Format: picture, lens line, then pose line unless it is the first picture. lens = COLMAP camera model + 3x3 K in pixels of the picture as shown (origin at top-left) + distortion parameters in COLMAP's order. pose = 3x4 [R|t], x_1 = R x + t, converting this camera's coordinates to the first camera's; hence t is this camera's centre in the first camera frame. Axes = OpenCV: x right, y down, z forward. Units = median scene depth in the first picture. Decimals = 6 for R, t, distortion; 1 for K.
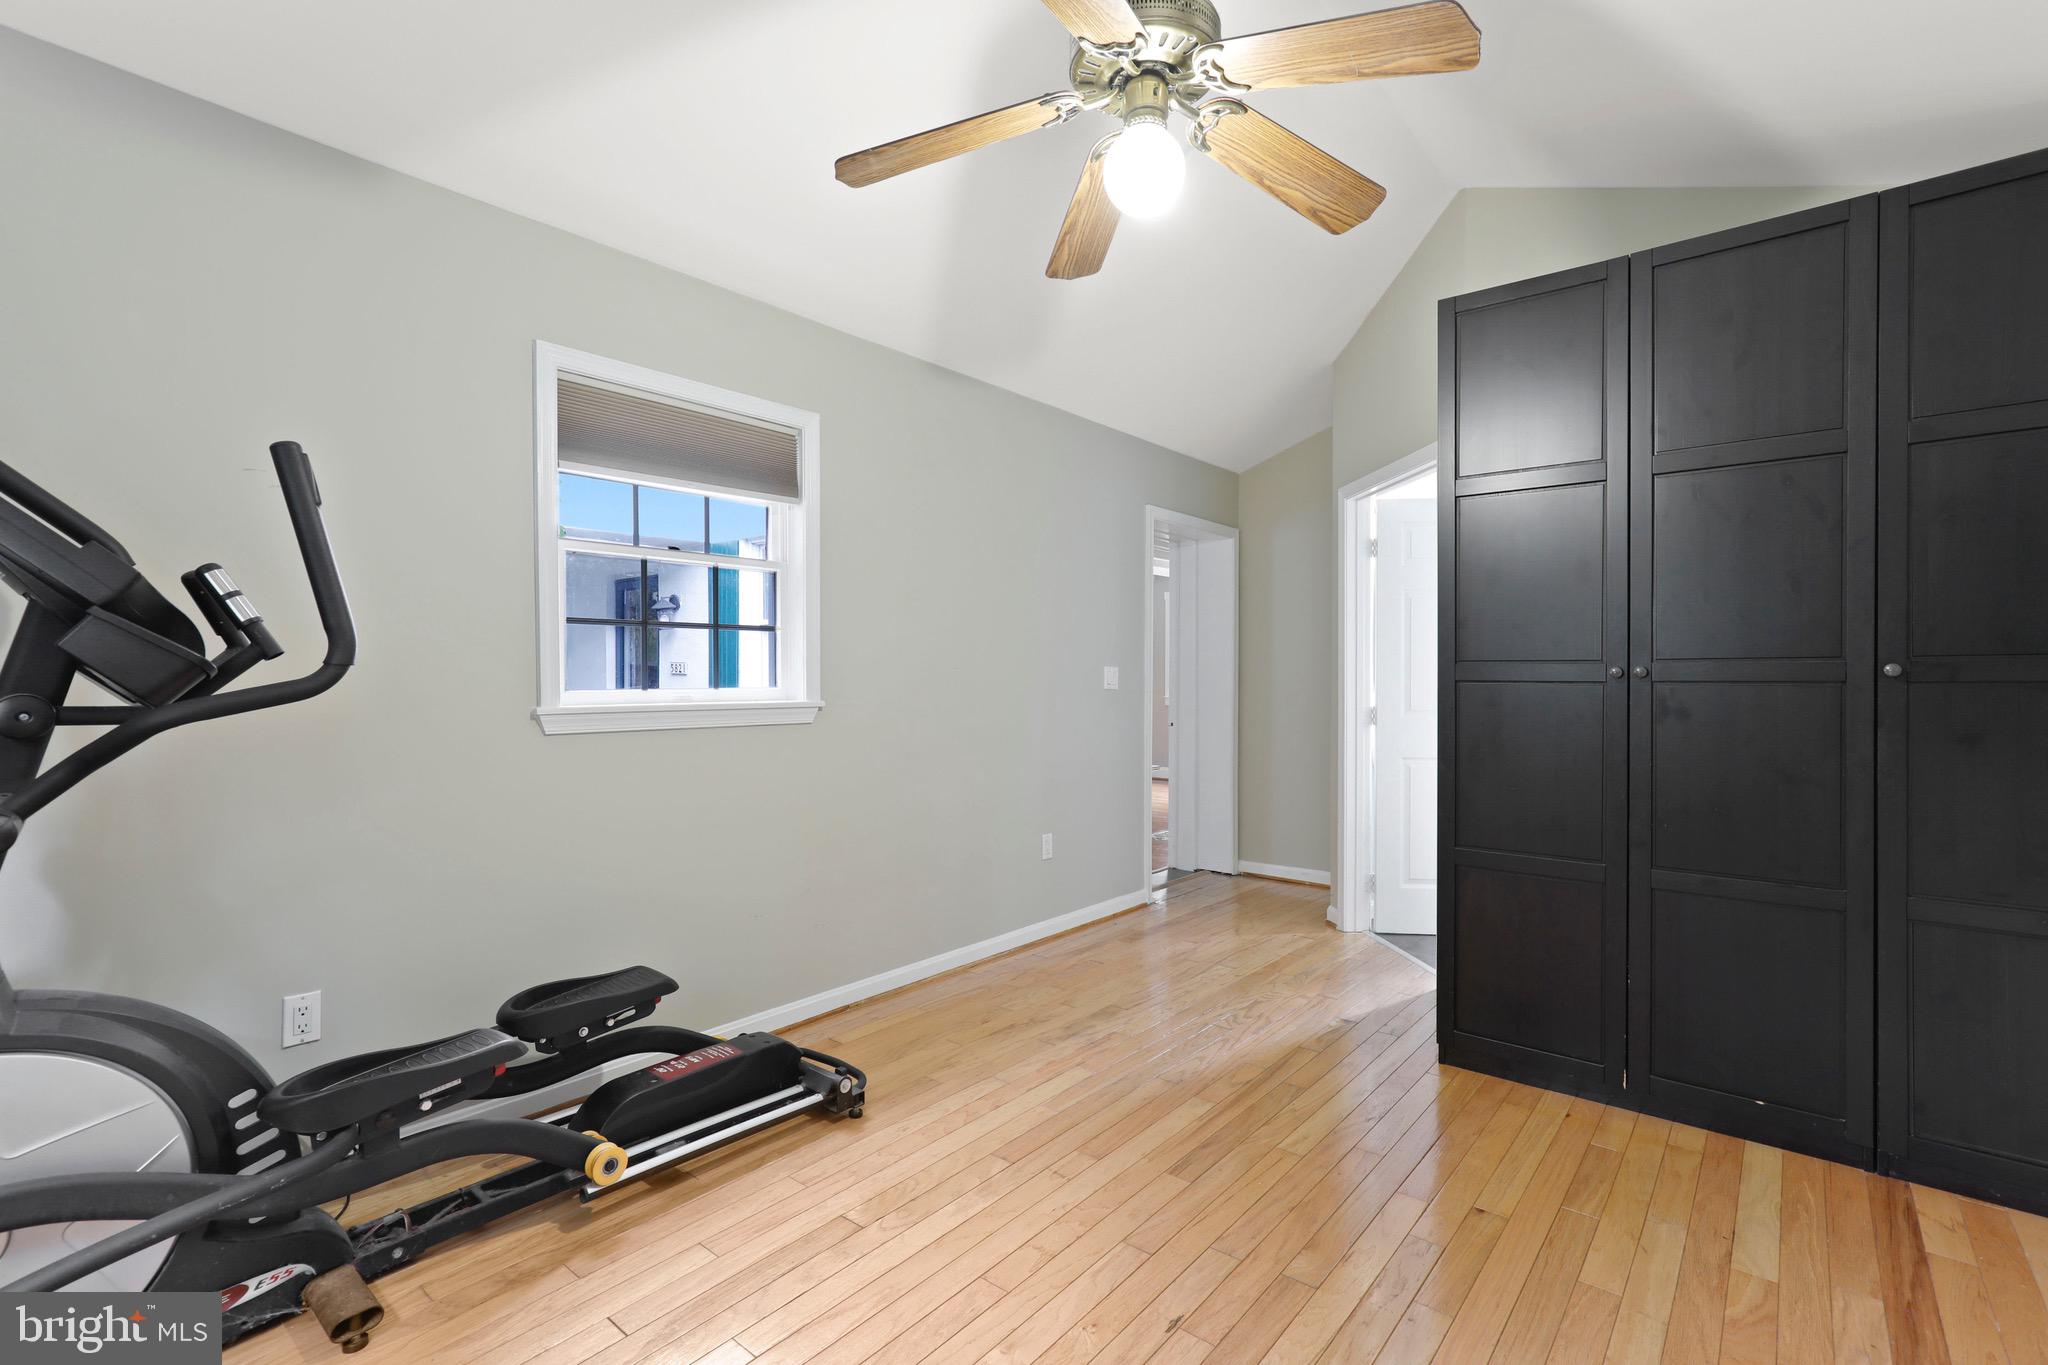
lens RADIAL K [[948.7, 0, 1021.6], [0, 948.7, 686.1], [0, 0, 1]] dist [-0.022153, 0.003750]
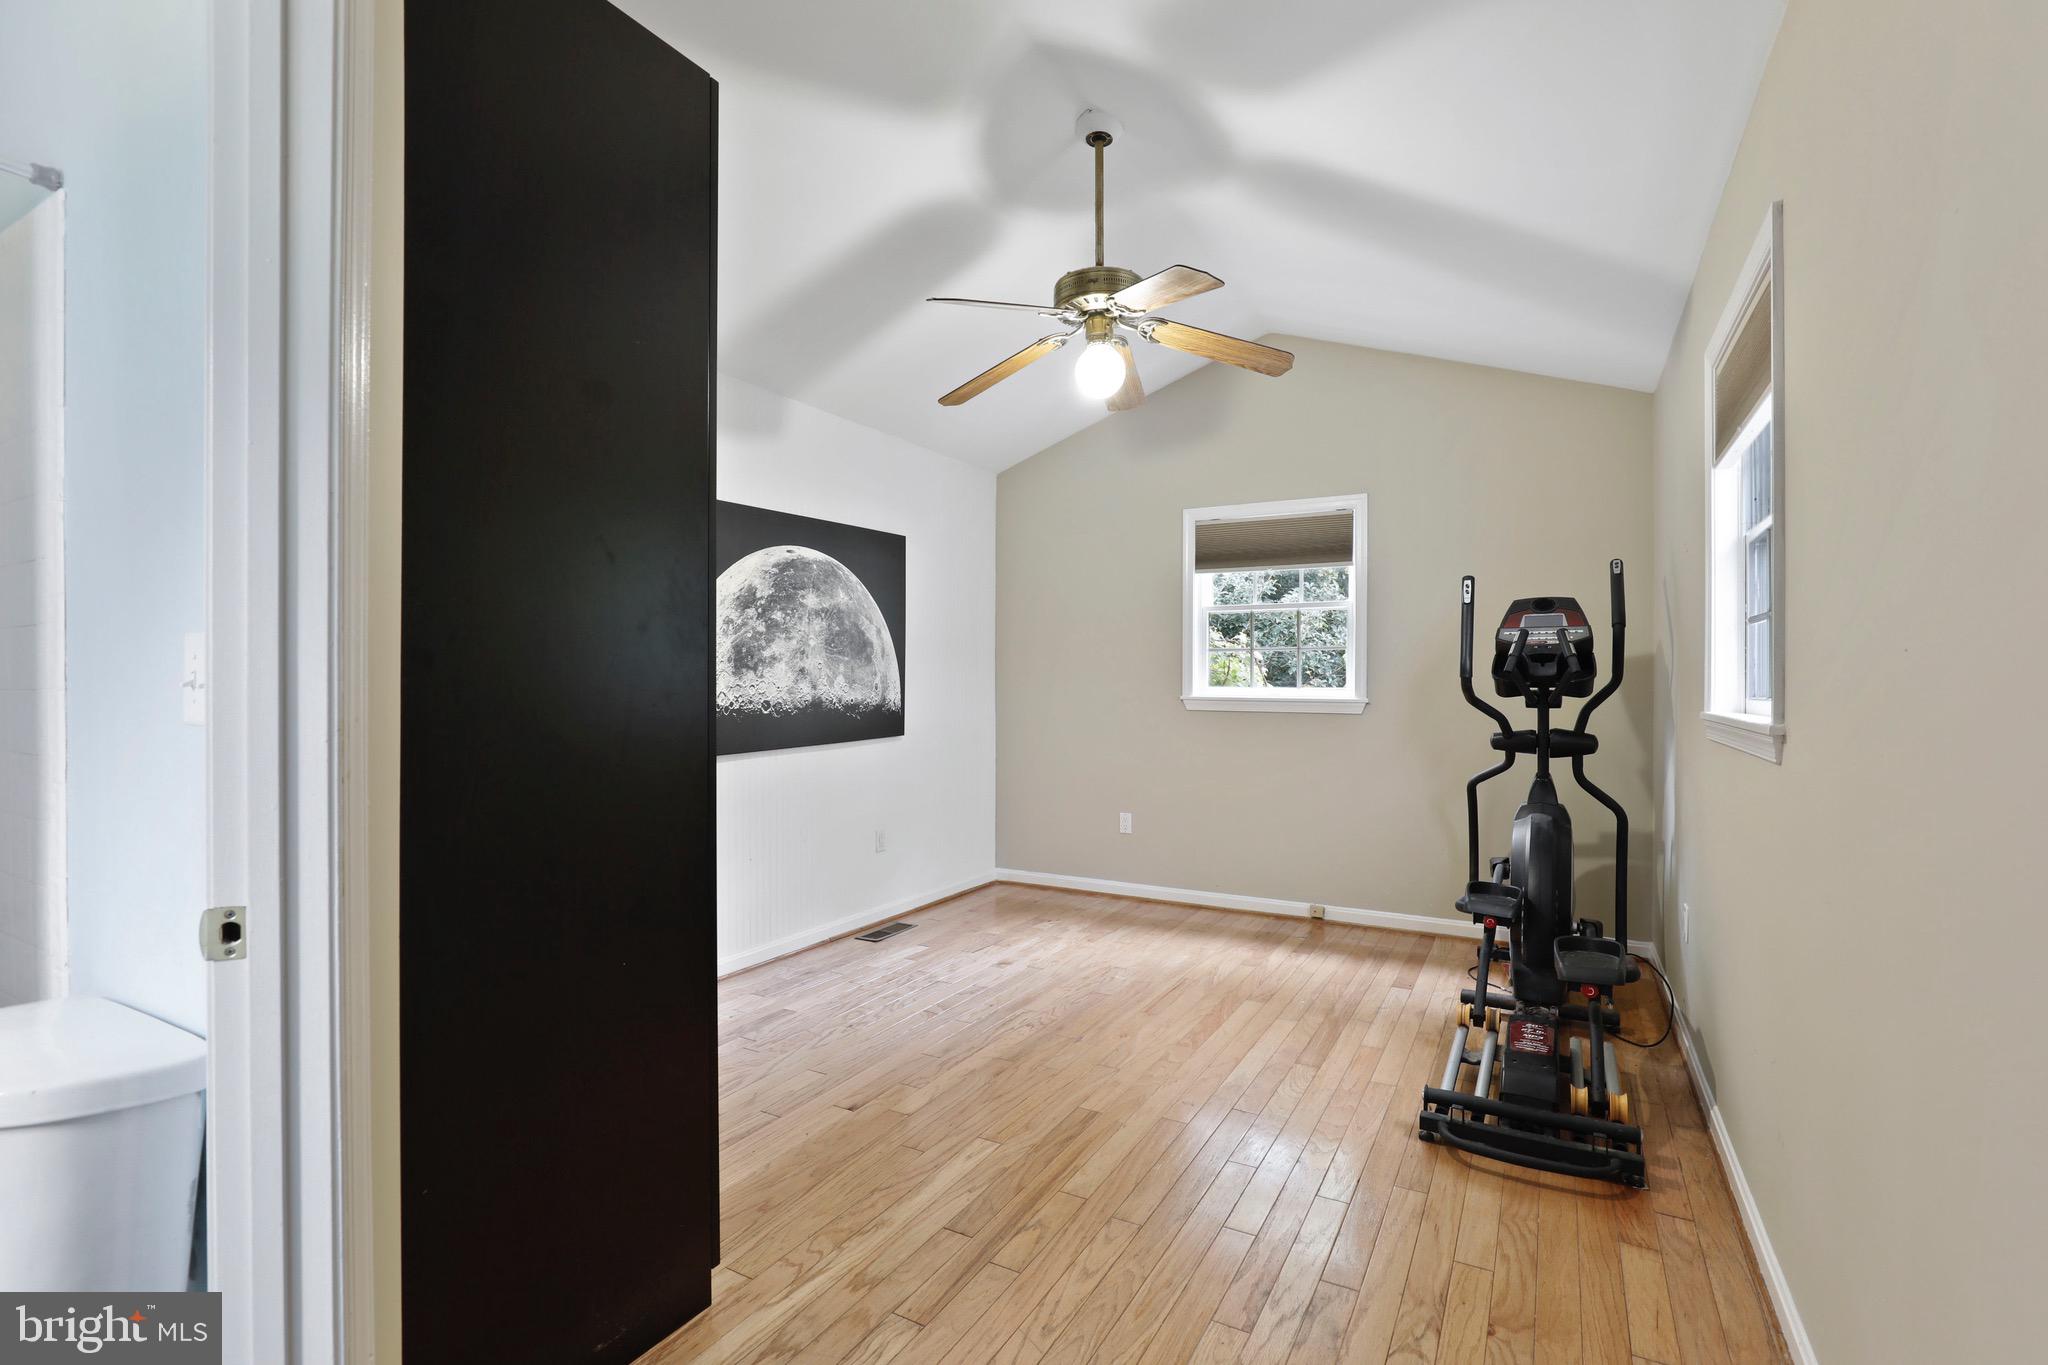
lens RADIAL K [[948.7, 0, 1024.5], [0, 948.7, 682.5], [0, 0, 1]] dist [-0.022153, 0.003750]
pose [[-0.984139, 0.009632, -0.177139, 0.419731], [0.008378, 0.999934, 0.007823, -0.019916], [0.177202, 0.006214, -0.984155, 1.998837]]
